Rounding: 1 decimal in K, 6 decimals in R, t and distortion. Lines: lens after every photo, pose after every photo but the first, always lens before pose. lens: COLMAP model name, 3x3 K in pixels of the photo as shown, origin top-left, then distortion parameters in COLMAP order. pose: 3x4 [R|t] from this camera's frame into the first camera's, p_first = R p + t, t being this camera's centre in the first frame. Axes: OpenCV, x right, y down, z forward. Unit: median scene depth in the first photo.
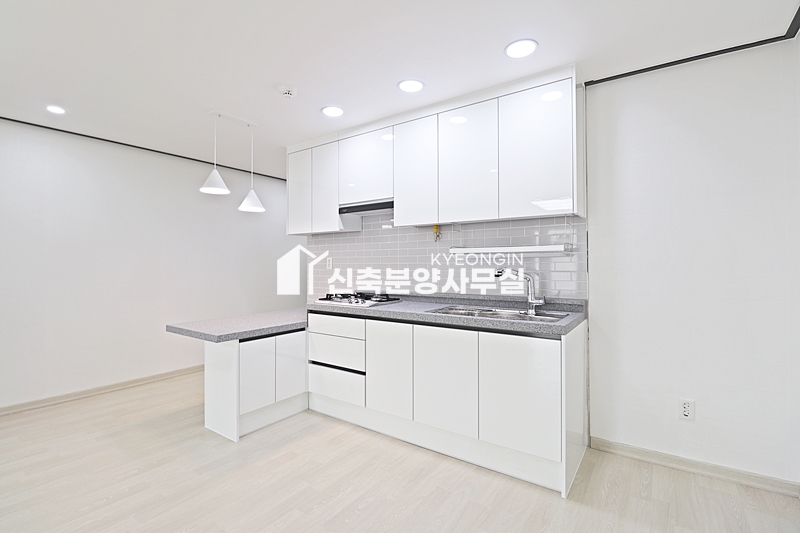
lens RADIAL K [[369.3, 0, 402.0], [0, 369.3, 261.0], [0, 0, 1]] dist [-0.001726, -0.012561]
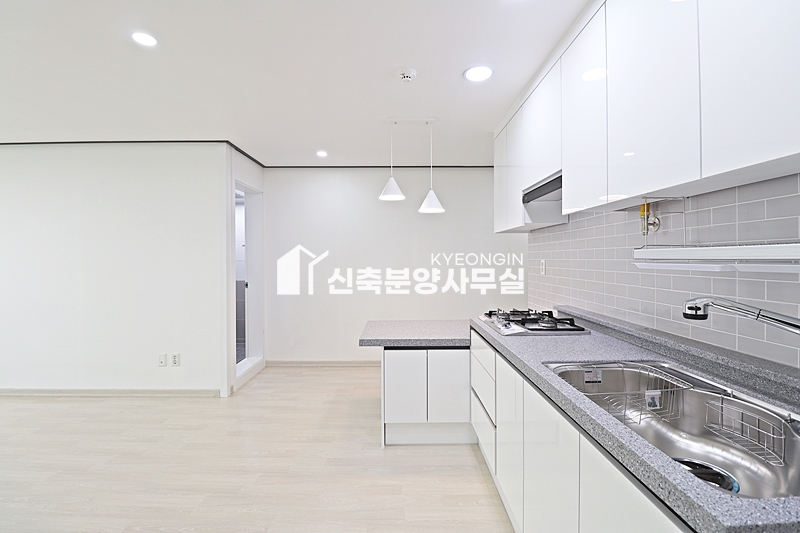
lens RADIAL K [[370.6, 0, 400.5], [0, 370.6, 260.3], [0, 0, 1]] dist [0.001931, -0.015210]
pose [[0.577729, 0.004090, -0.816218, 0.360562], [0.010411, 0.999869, 0.012378, -0.028124], [0.816162, -0.015649, 0.577611, 0.424326]]
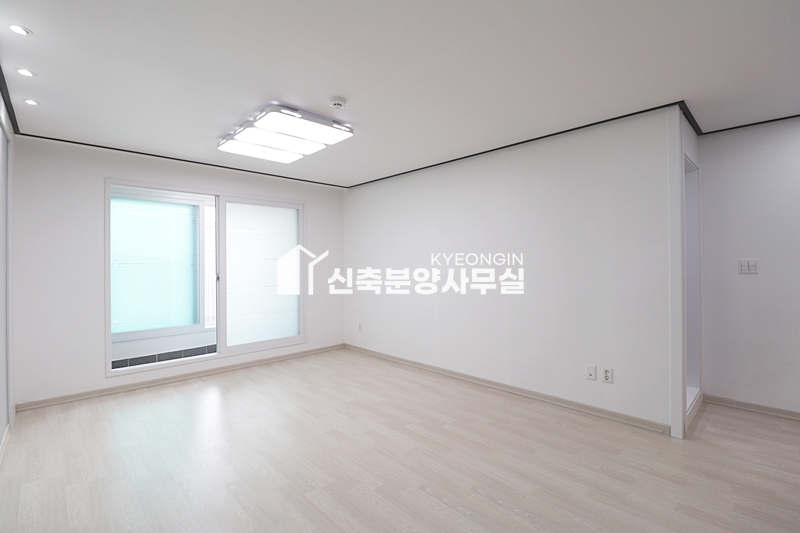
lens RADIAL K [[367.3, 0, 401.3], [0, 367.3, 260.3], [0, 0, 1]] dist [-0.001642, -0.013878]
pose [[-0.193176, -0.002087, -0.981162, 0.058897], [0.018390, 0.999814, -0.005748, -0.022203], [0.980992, -0.019154, -0.193102, 0.144990]]
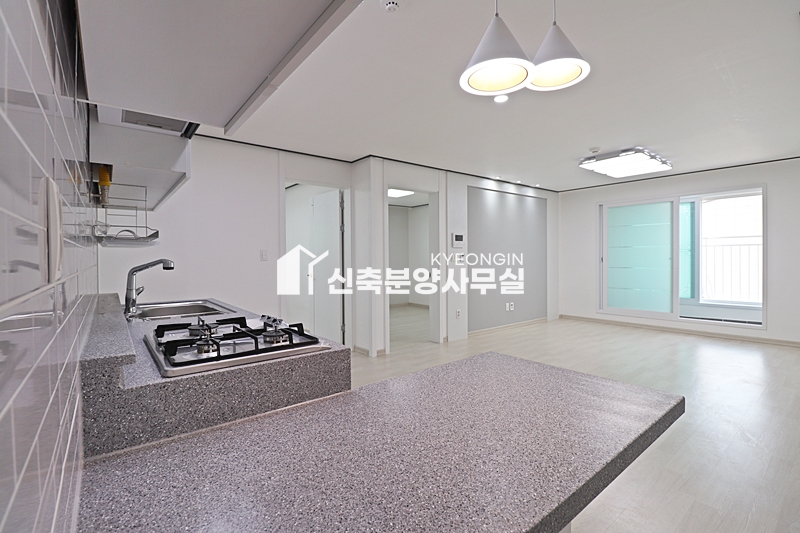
lens RADIAL K [[367.3, 0, 401.3], [0, 367.3, 260.3], [0, 0, 1]] dist [-0.001642, -0.013878]
pose [[-0.959518, 0.008463, 0.281521, -0.462006], [0.008115, 0.999964, -0.002404, 0.023859], [-0.281531, -0.000022, -0.959552, 1.482090]]
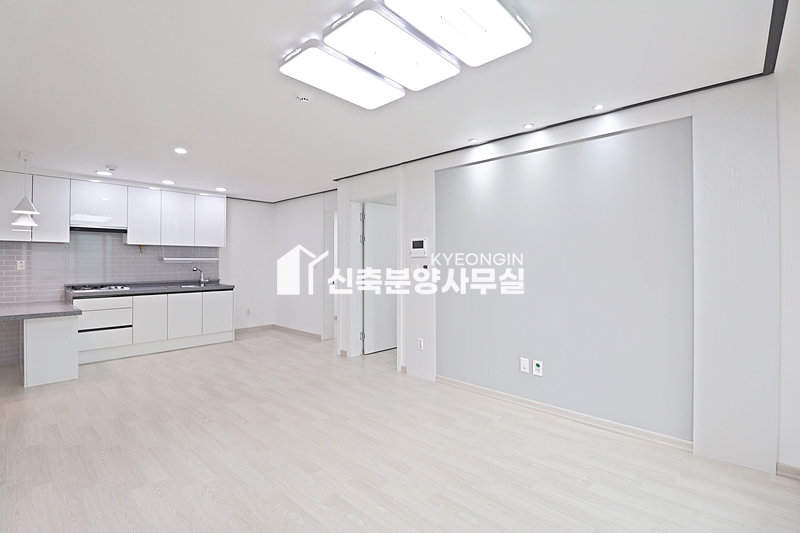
lens RADIAL K [[367.3, 0, 401.3], [0, 367.3, 260.3], [0, 0, 1]] dist [-0.001642, -0.013878]
pose [[0.128585, 0.006170, 0.991679, -1.655617], [-0.010357, 0.999934, -0.004878, -0.023560], [-0.991644, -0.009643, 0.128641, -0.530926]]
